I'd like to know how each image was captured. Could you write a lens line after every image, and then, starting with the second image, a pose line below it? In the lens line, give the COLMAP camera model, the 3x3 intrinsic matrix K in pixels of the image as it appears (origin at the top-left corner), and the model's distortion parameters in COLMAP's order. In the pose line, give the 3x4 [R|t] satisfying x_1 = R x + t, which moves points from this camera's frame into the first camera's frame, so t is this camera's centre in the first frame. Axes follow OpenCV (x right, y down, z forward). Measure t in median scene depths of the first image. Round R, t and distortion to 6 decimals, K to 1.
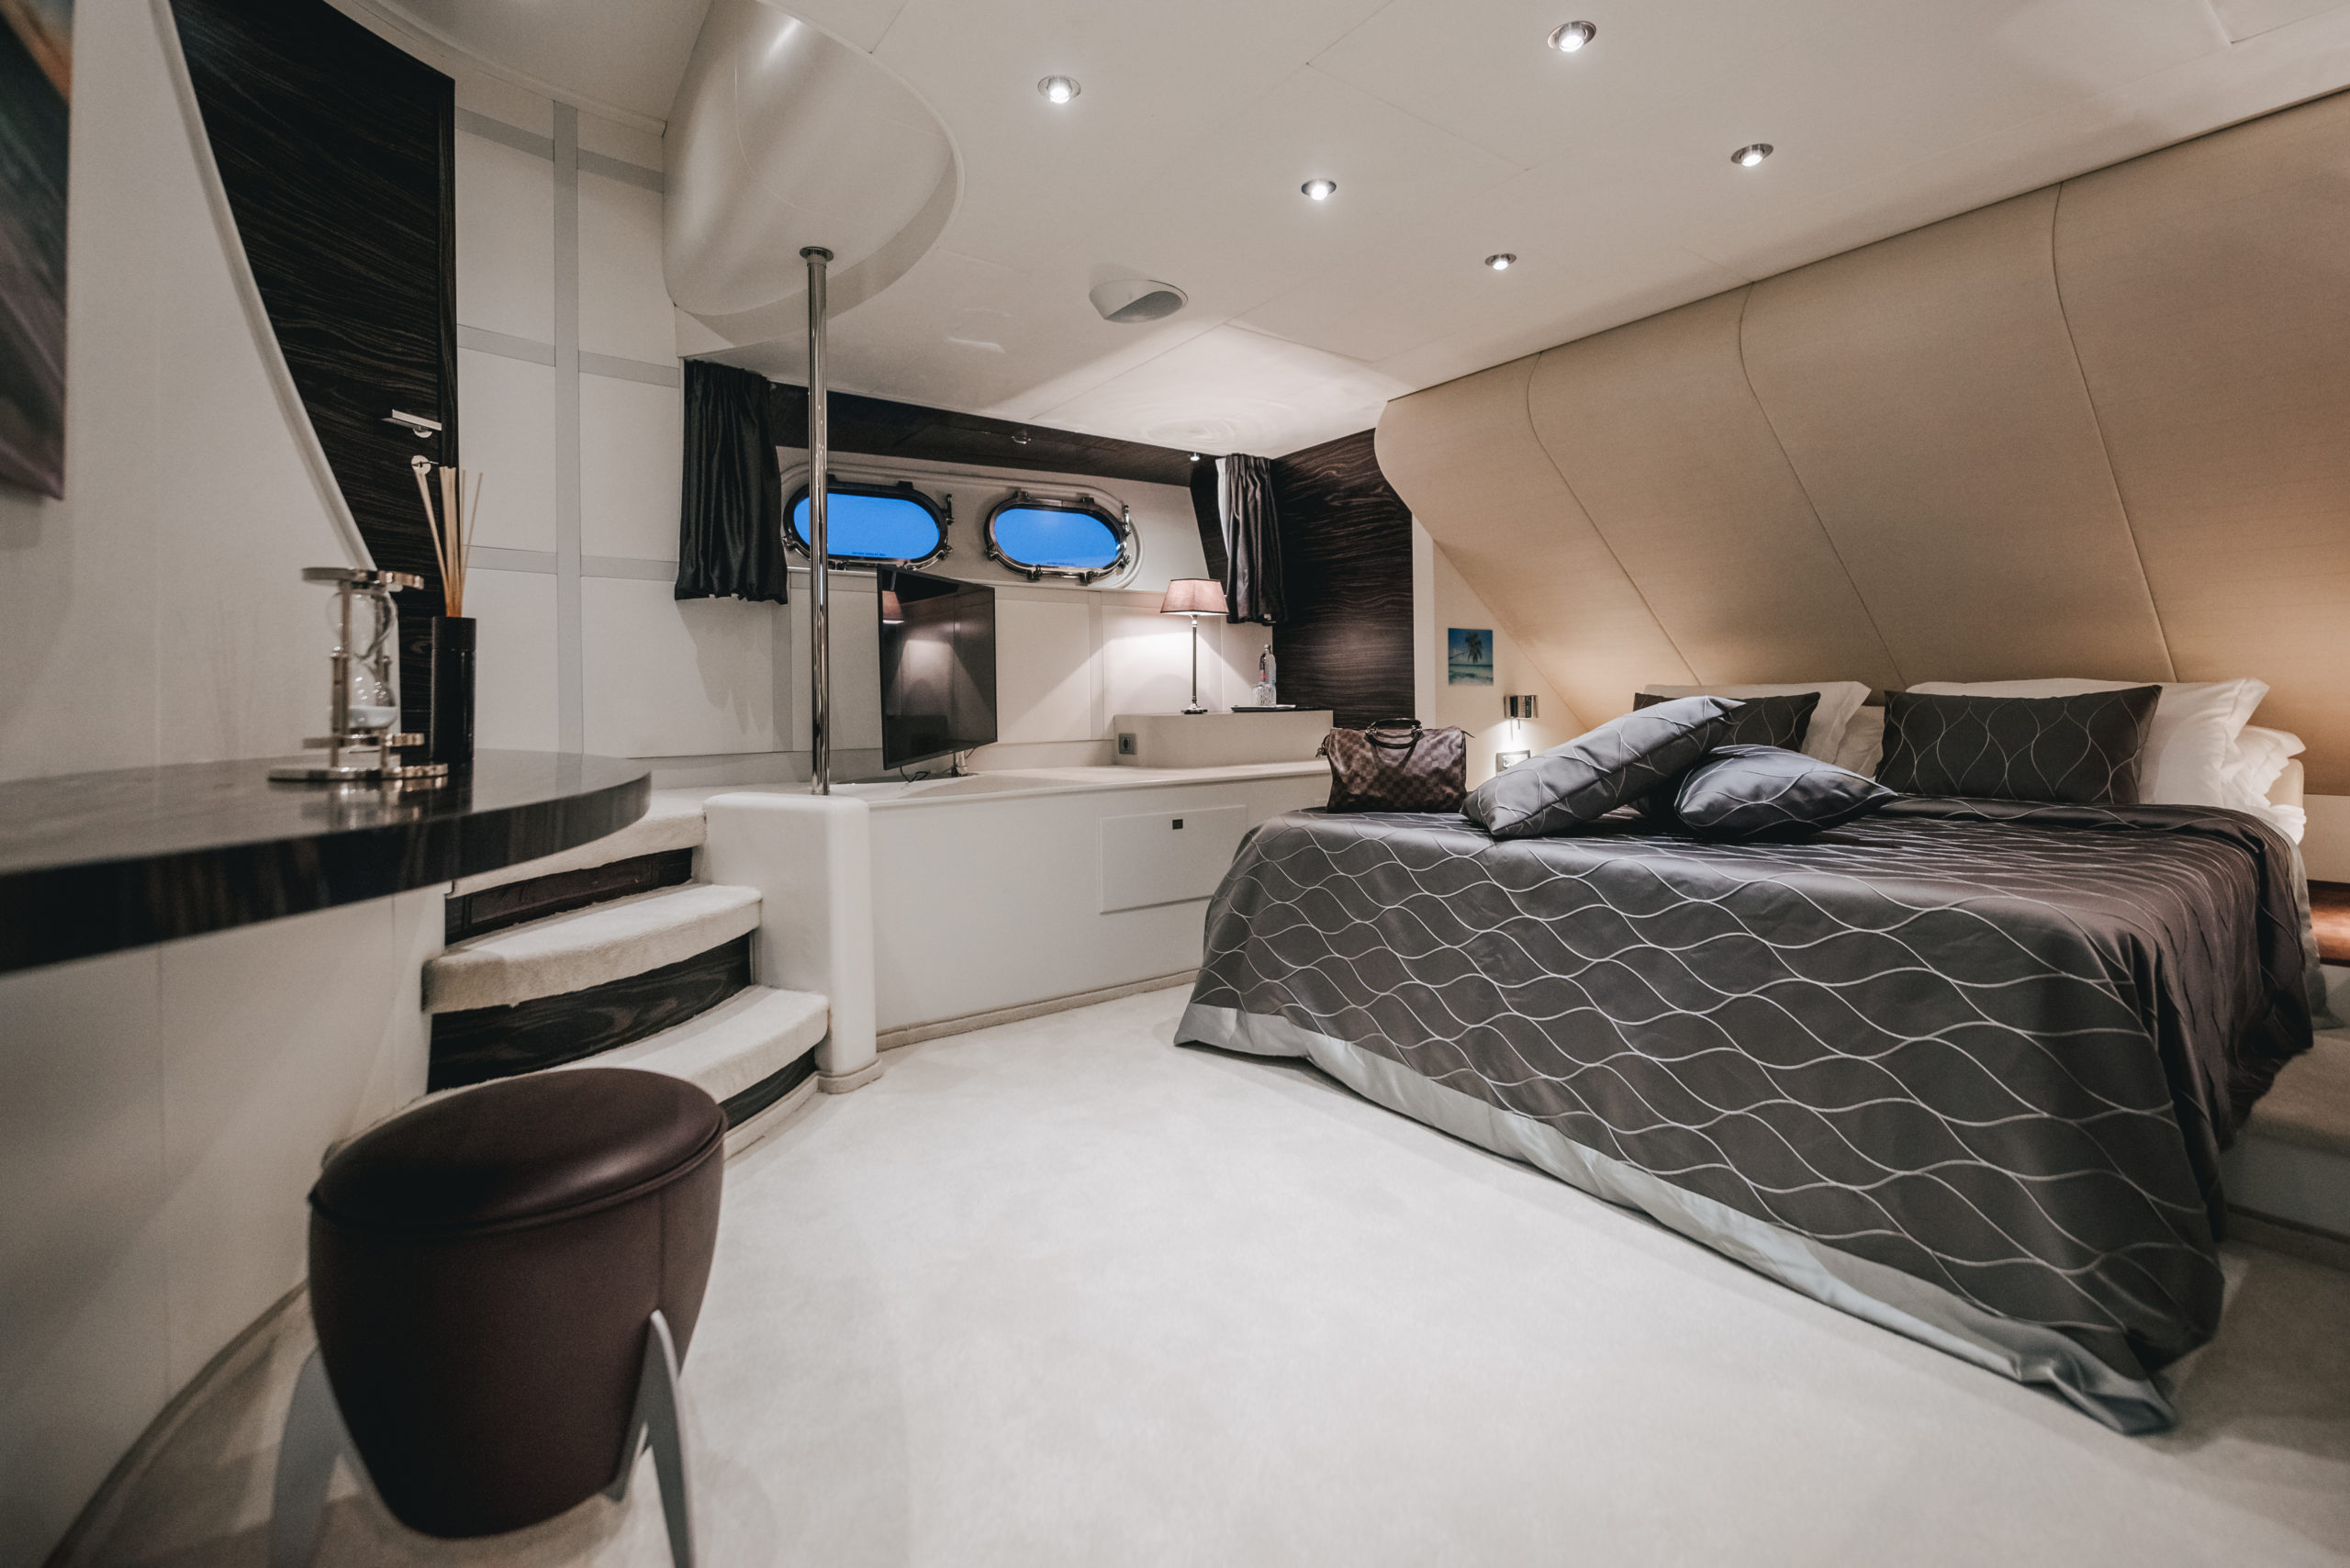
lens RADIAL K [[1029.5, 0, 1179.6], [0, 1029.5, 711.8], [0, 0, 1]] dist [-0.000594, -0.000047]
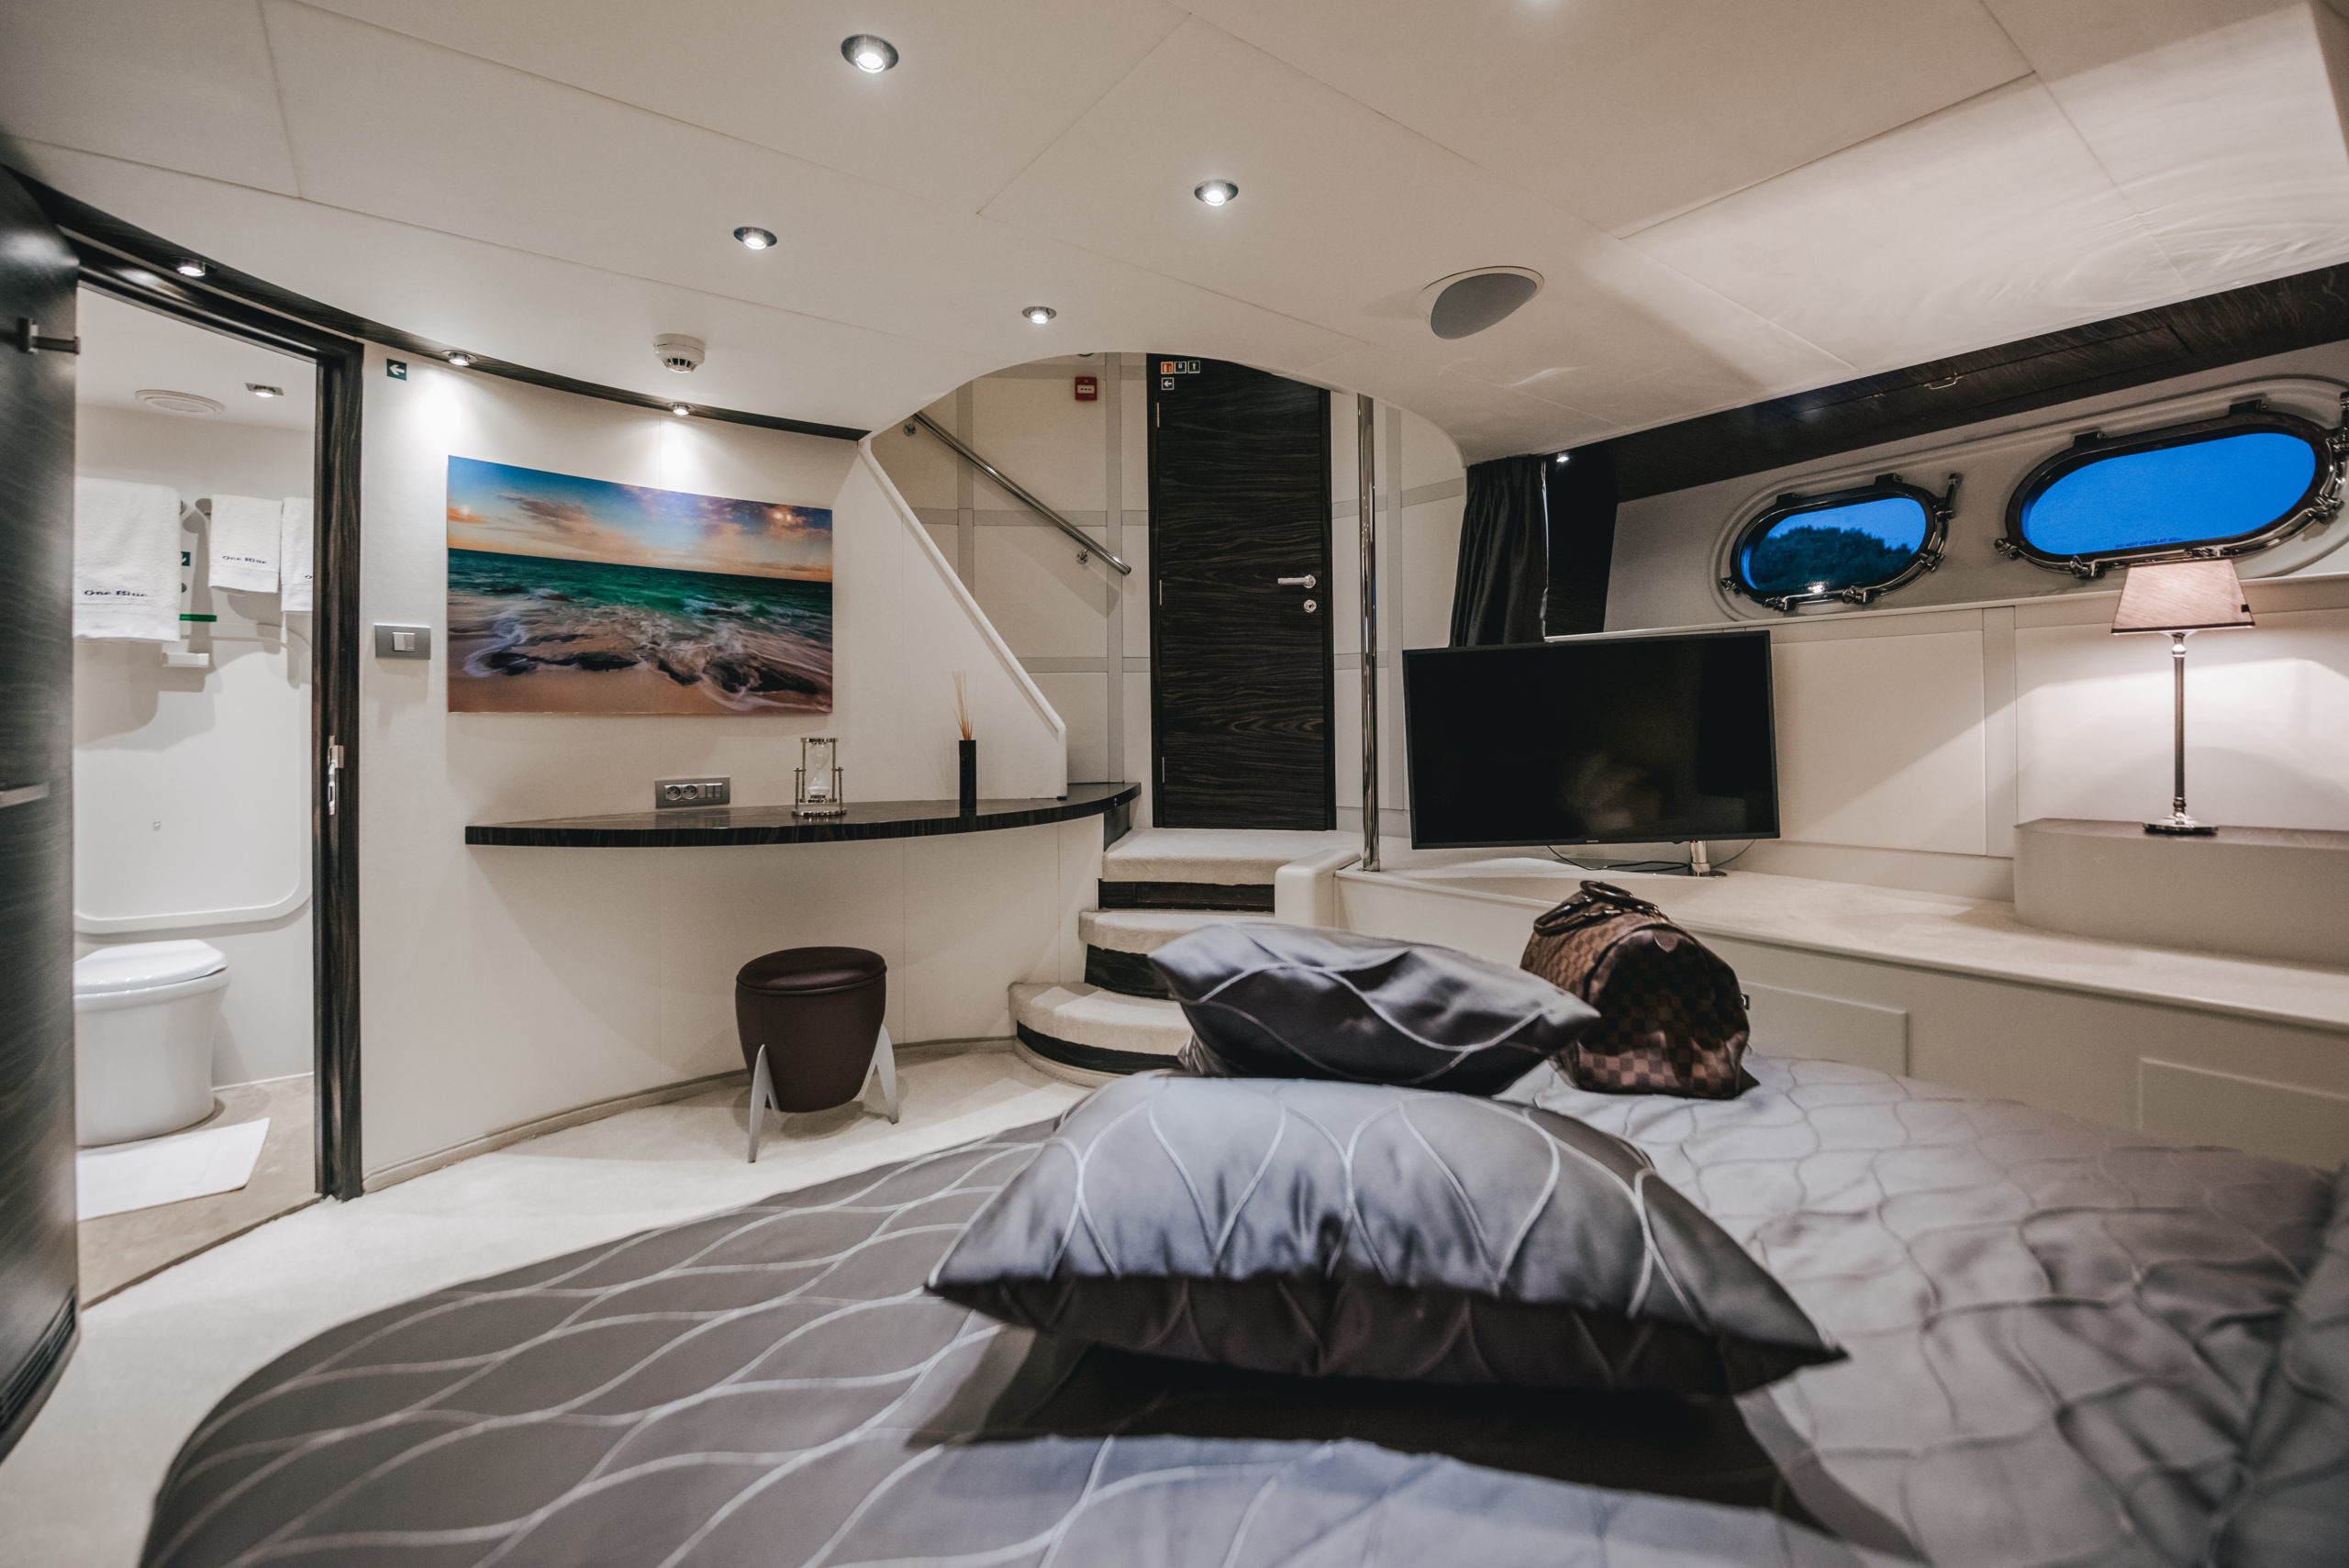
lens RADIAL K [[1029.0, 0, 1179.1], [0, 1029.0, 711.8], [0, 0, 1]] dist [-0.000594, -0.000047]
pose [[0.011488, 0.002679, -0.999930, 0.506684], [-0.000897, 0.999996, 0.002669, -0.057331], [0.999934, 0.000866, 0.011491, 0.515082]]
